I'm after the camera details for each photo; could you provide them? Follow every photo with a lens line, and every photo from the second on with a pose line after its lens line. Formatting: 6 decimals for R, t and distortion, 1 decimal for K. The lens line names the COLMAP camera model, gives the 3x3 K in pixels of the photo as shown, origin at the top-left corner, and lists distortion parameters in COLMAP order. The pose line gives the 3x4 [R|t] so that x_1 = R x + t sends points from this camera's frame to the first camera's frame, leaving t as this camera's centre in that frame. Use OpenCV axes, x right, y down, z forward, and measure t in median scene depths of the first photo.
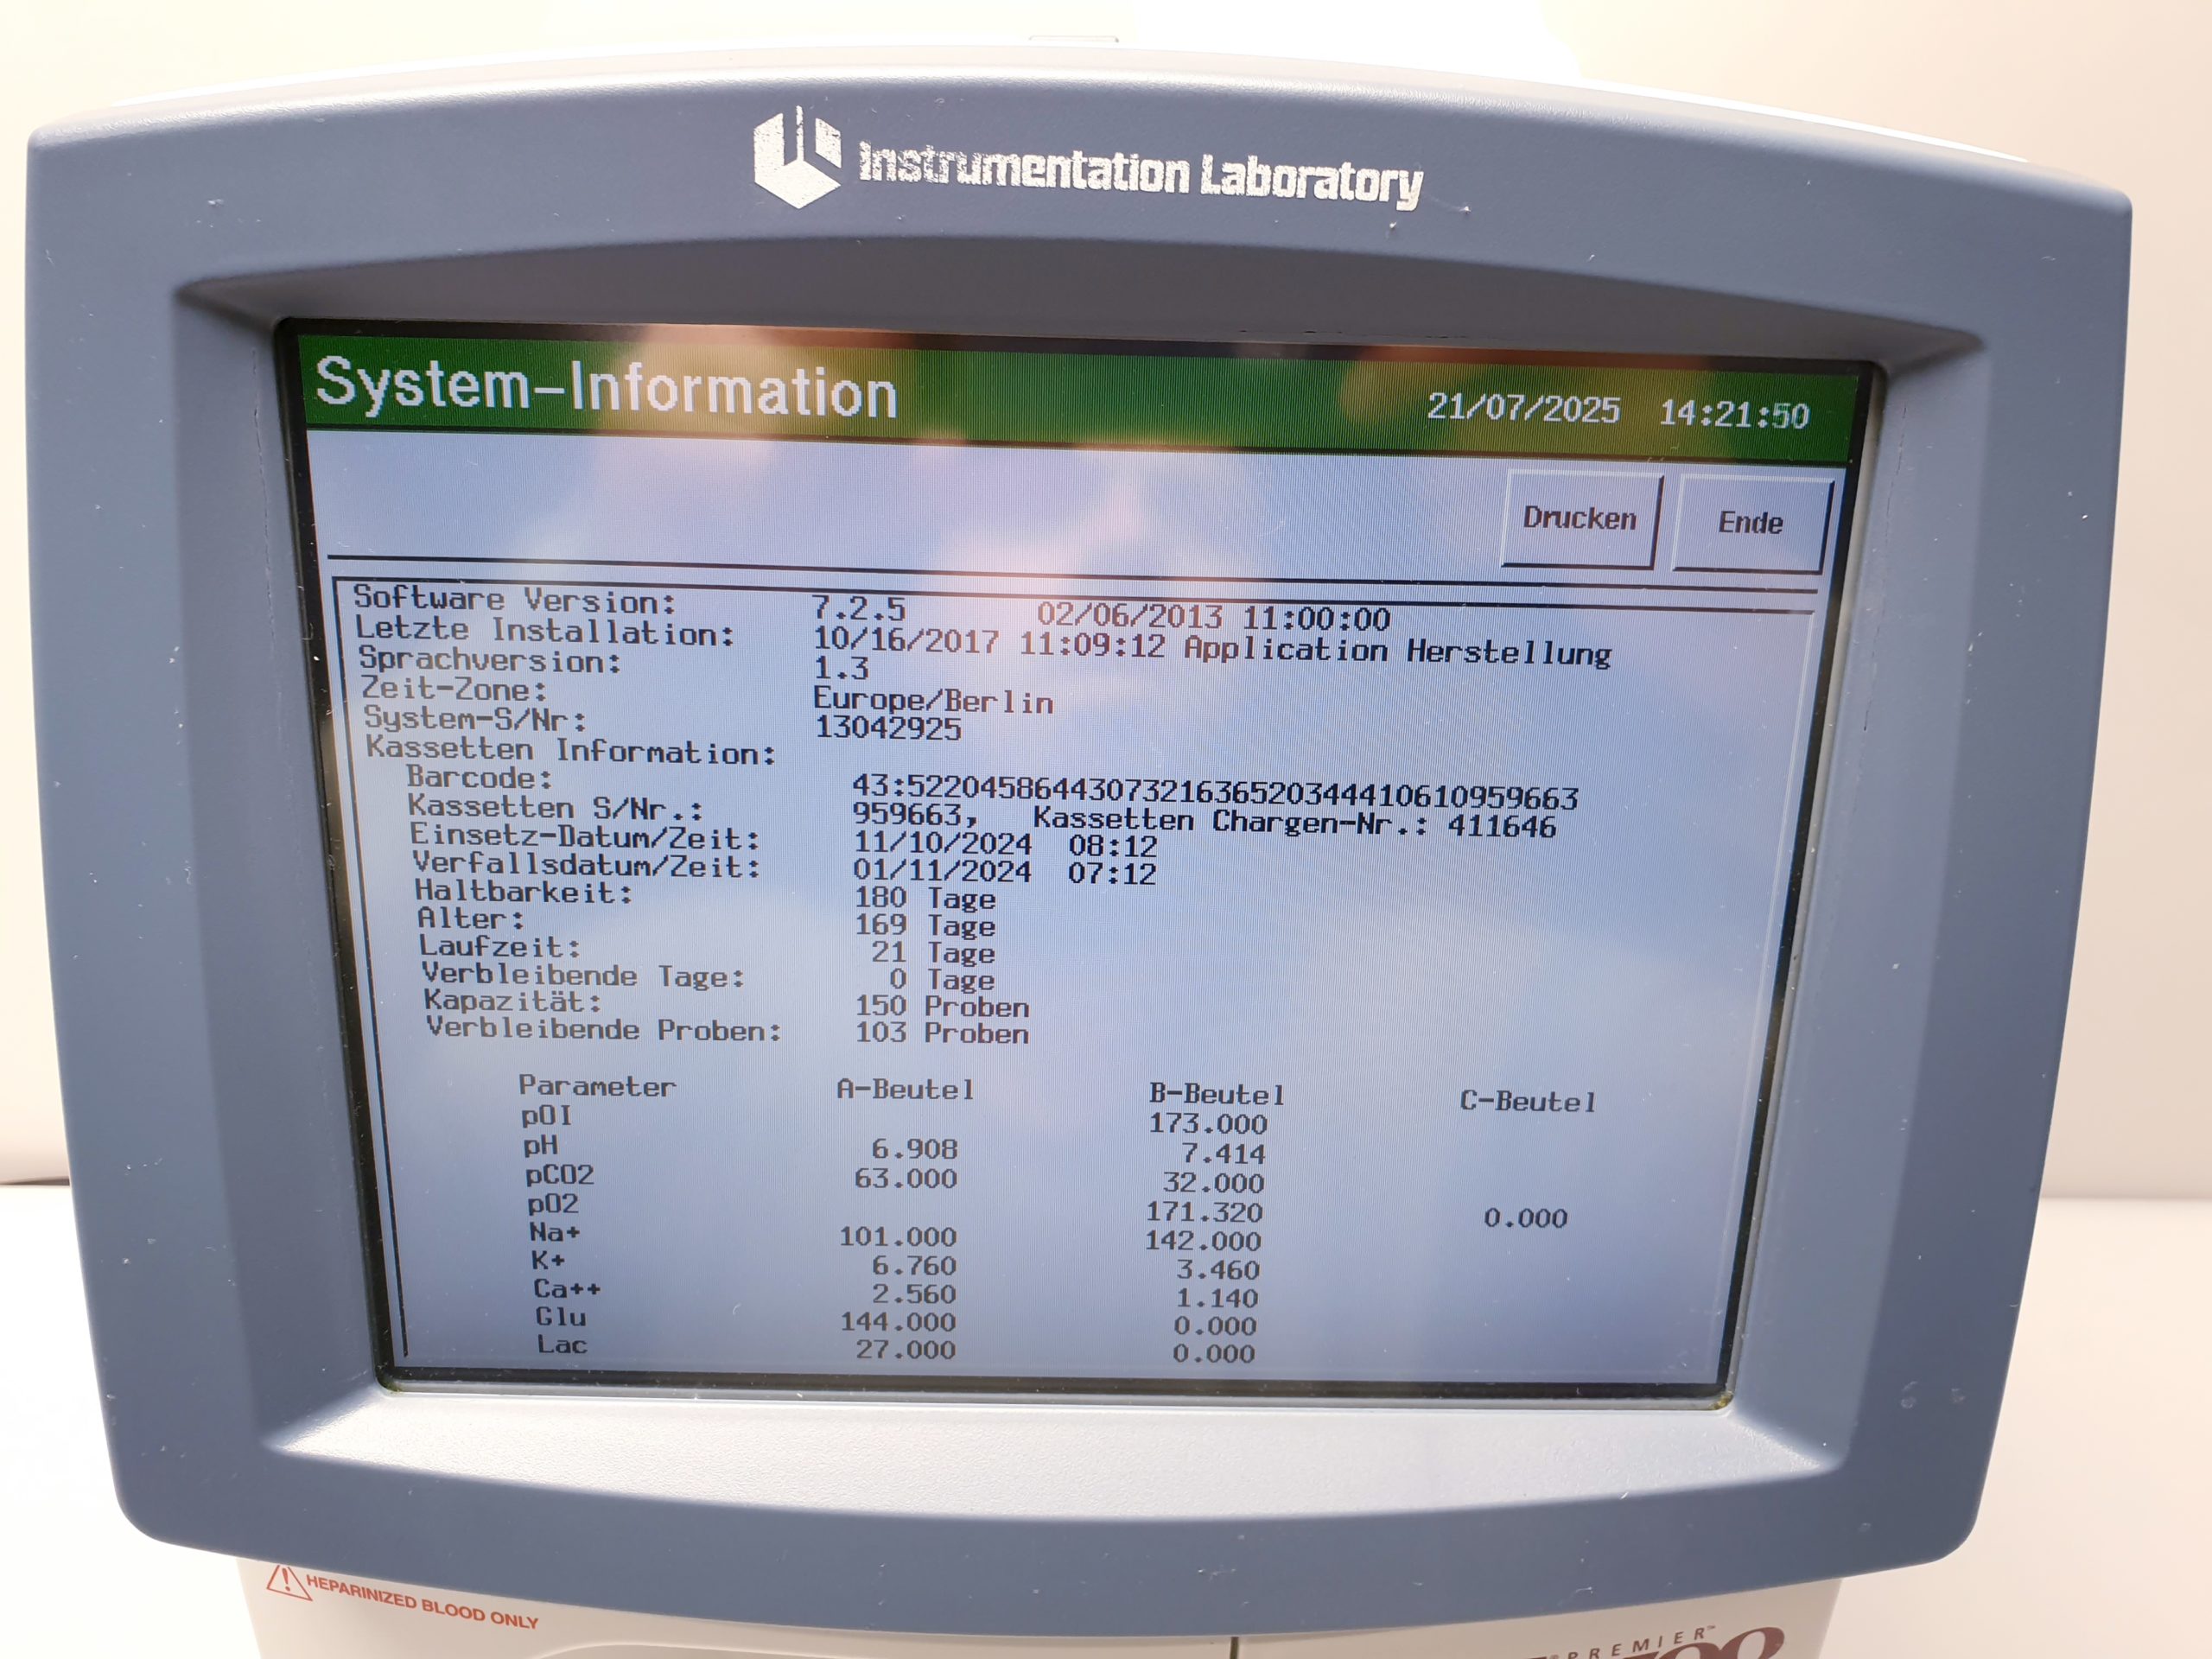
lens RADIAL K [[1834.9, 0, 1107.1], [0, 1834.9, 839.2], [0, 0, 1]] dist [-0.035846, 0.039472]
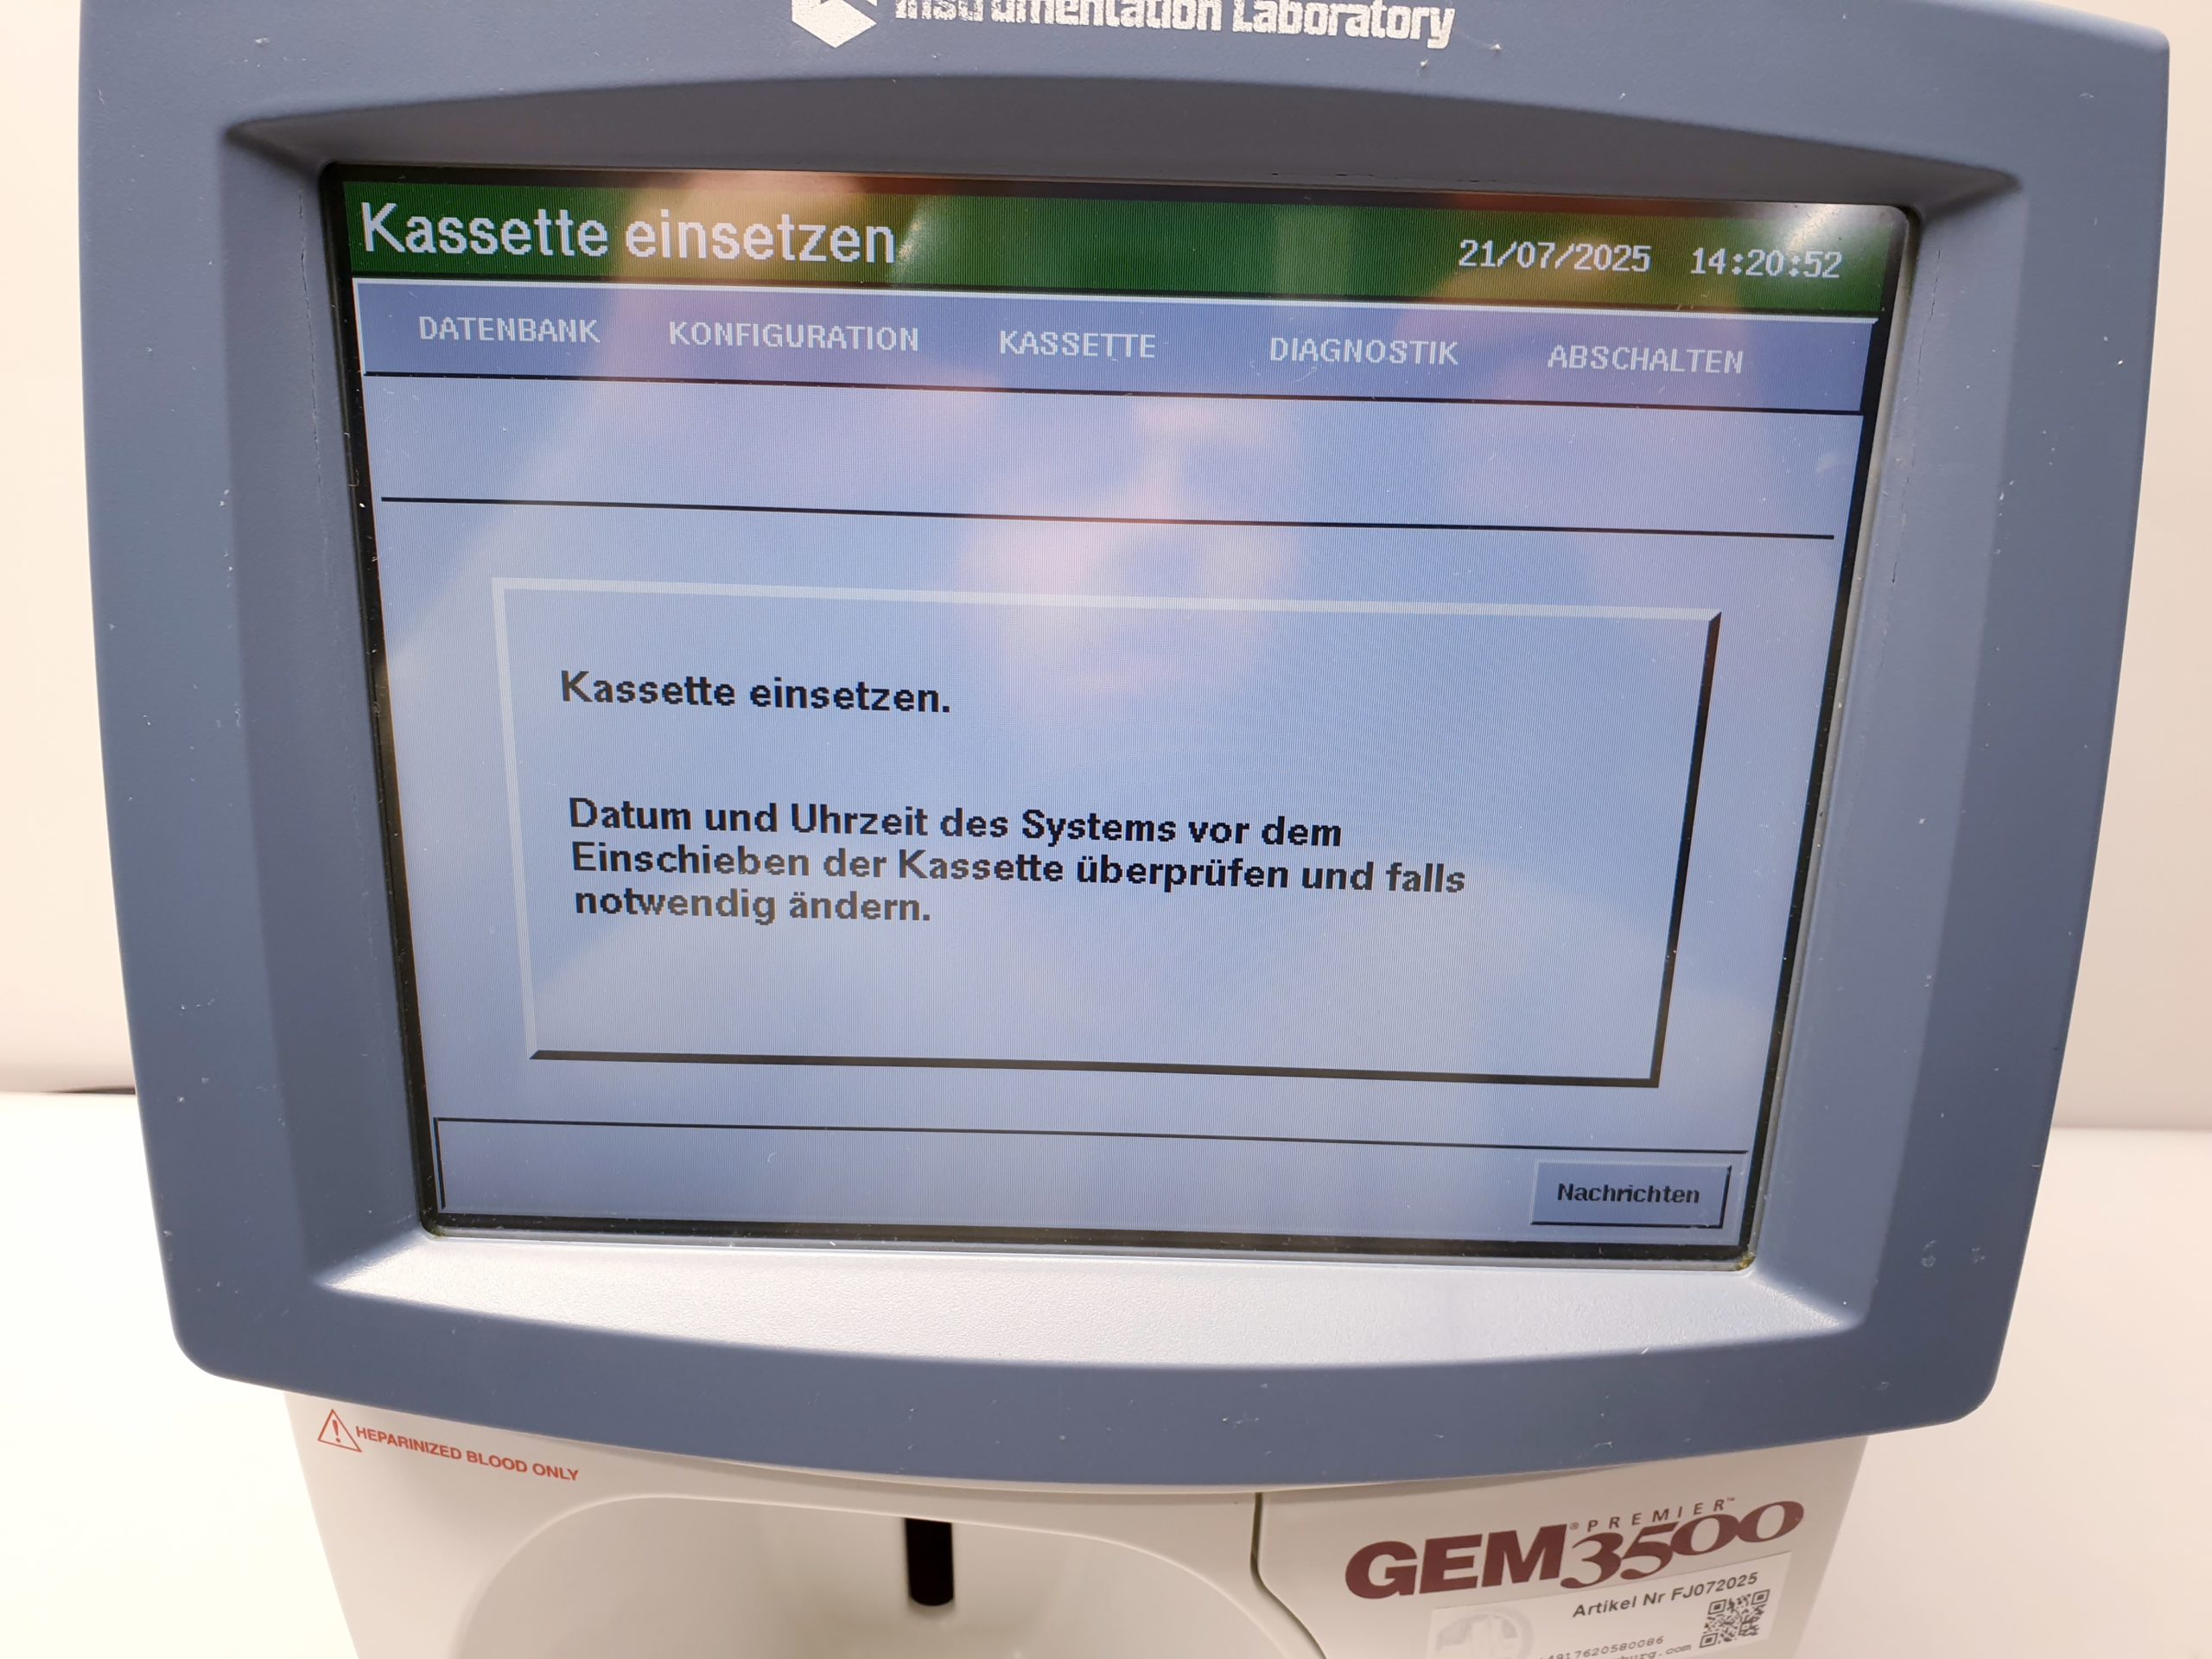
lens RADIAL K [[1834.9, 0, 1107.1], [0, 1834.9, 839.2], [0, 0, 1]] dist [-0.035846, 0.039472]
pose [[0.999756, 0.006899, -0.020978, 0.005875], [-0.006455, 0.999755, 0.021176, 0.067371], [0.021119, -0.021035, 0.999556, -0.015466]]
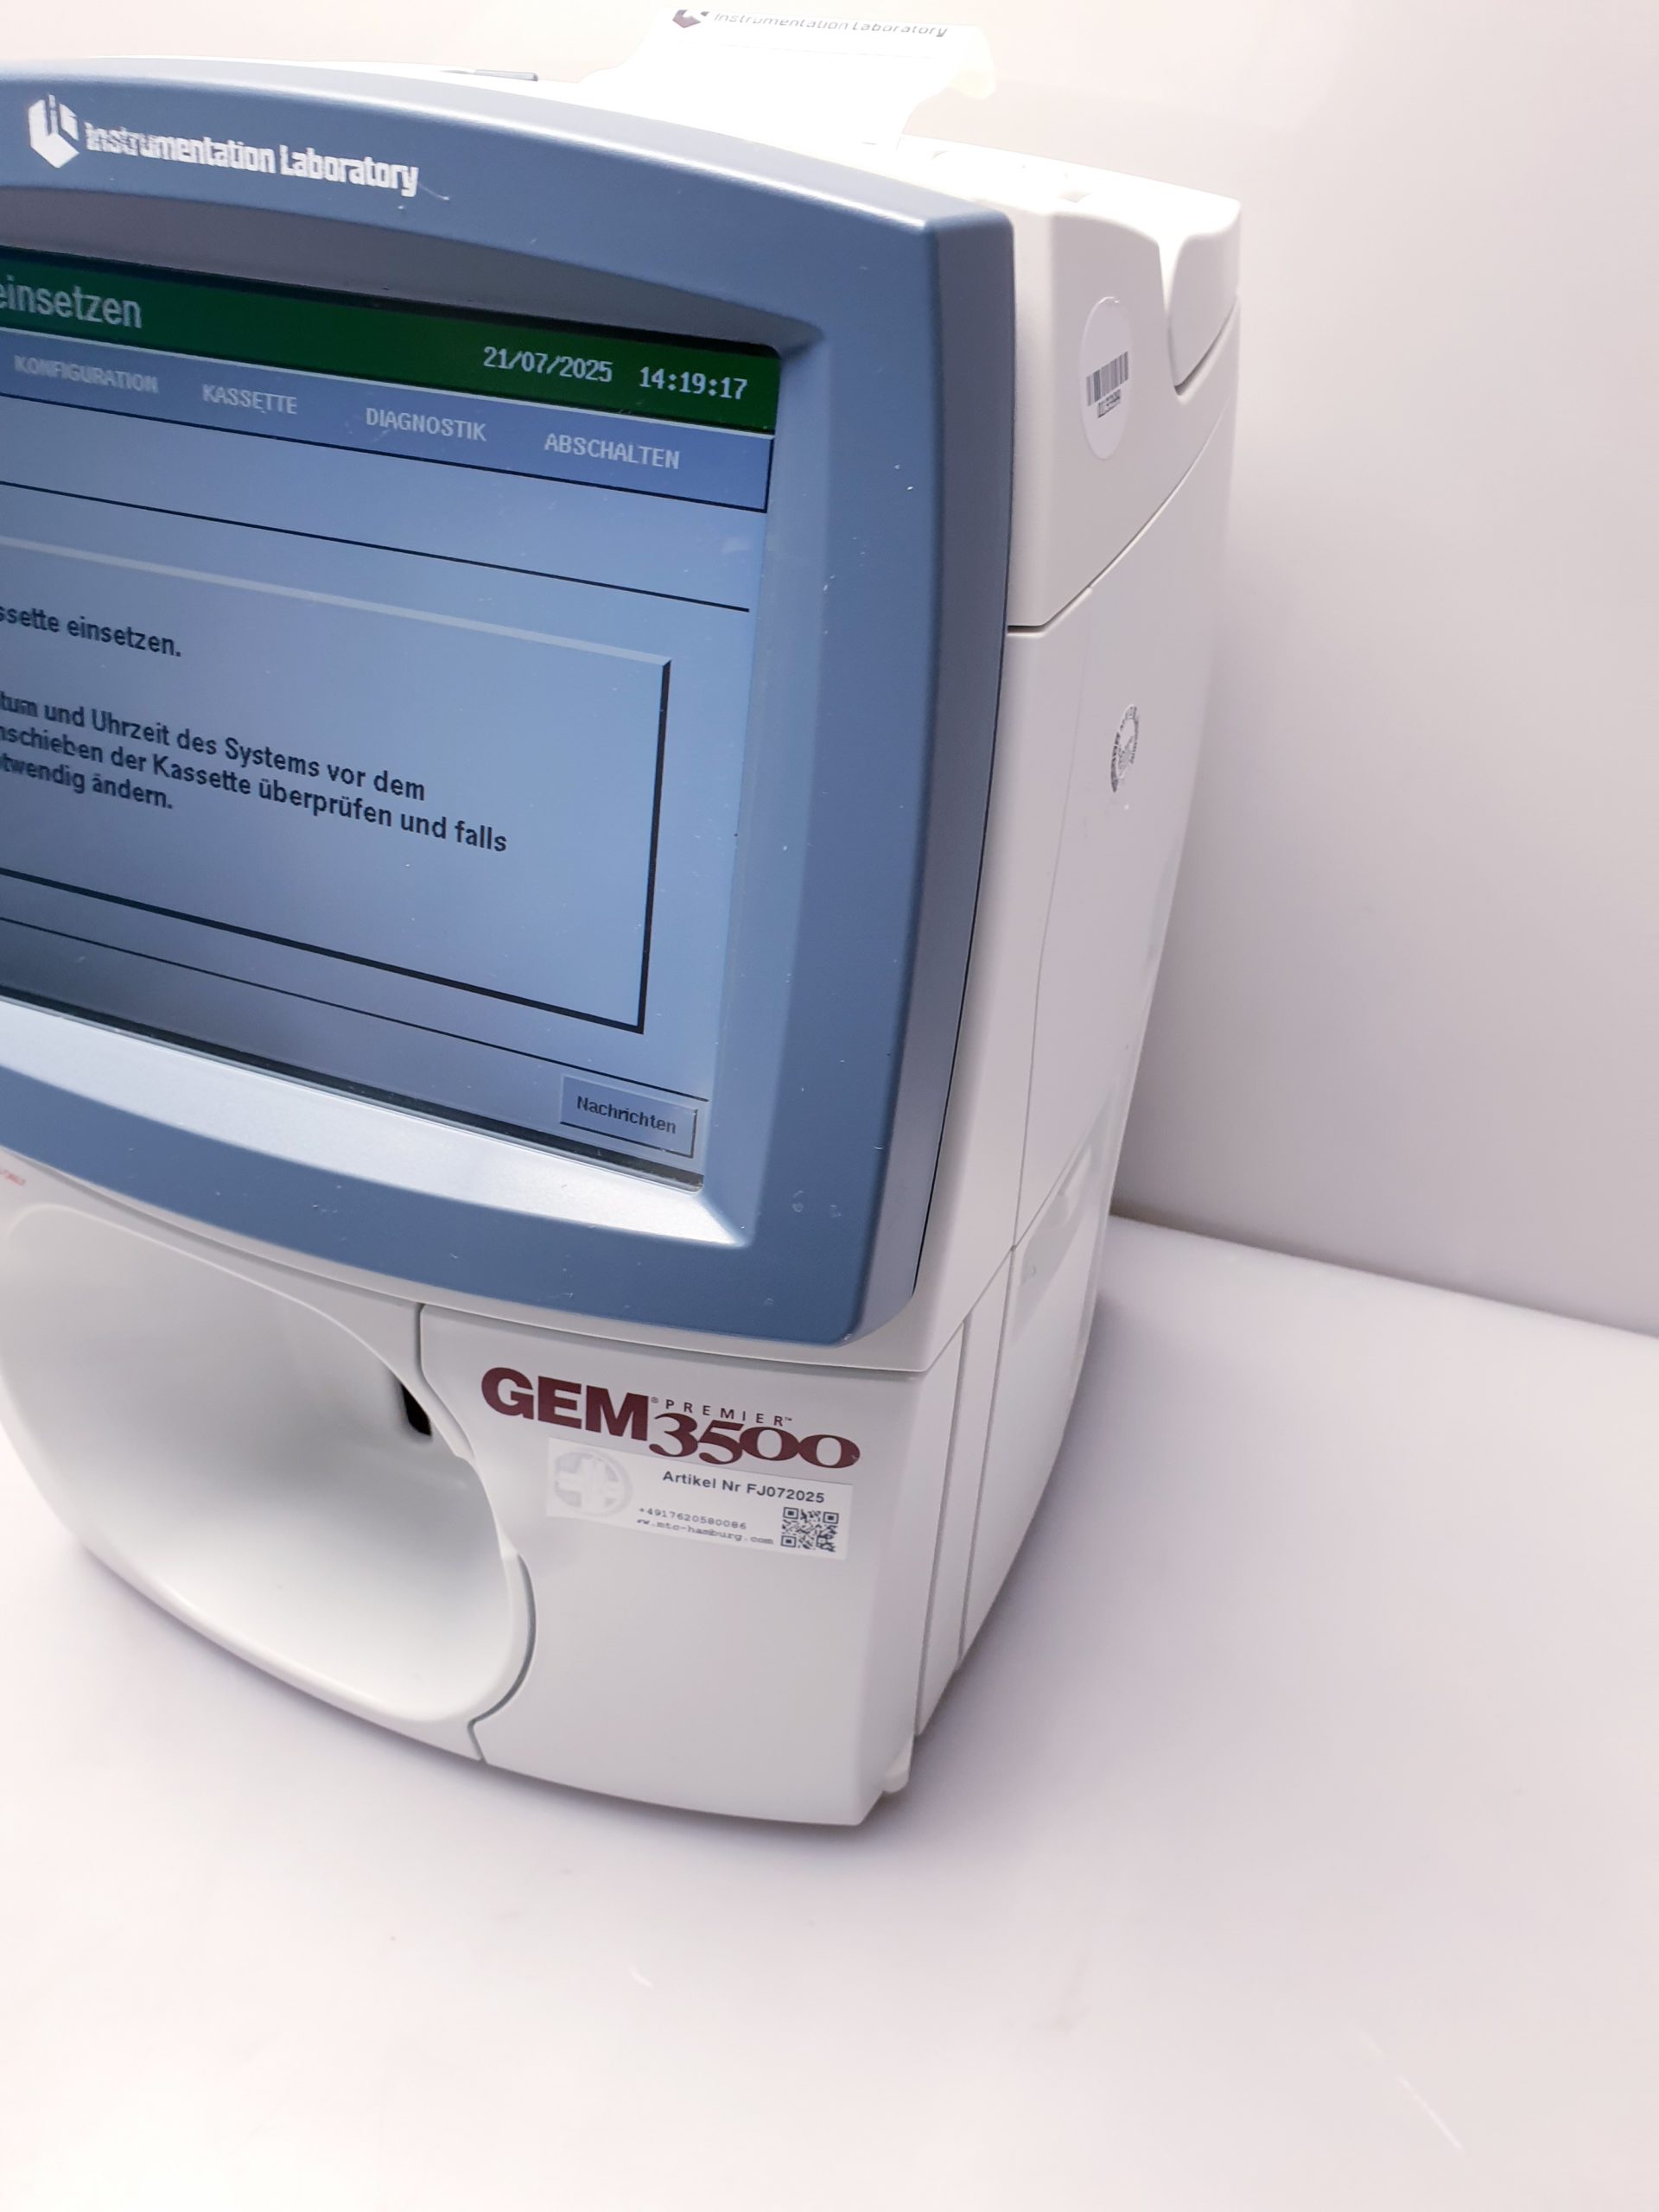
lens RADIAL K [[1834.9, 0, 823.5], [0, 1834.9, 1141.8], [0, 0, 1]] dist [-0.035846, 0.039472]
pose [[0.926836, 0.224368, -0.301054, 0.983714], [-0.190806, 0.972021, 0.136998, 0.099166], [0.323368, -0.069531, 0.943715, -0.241461]]
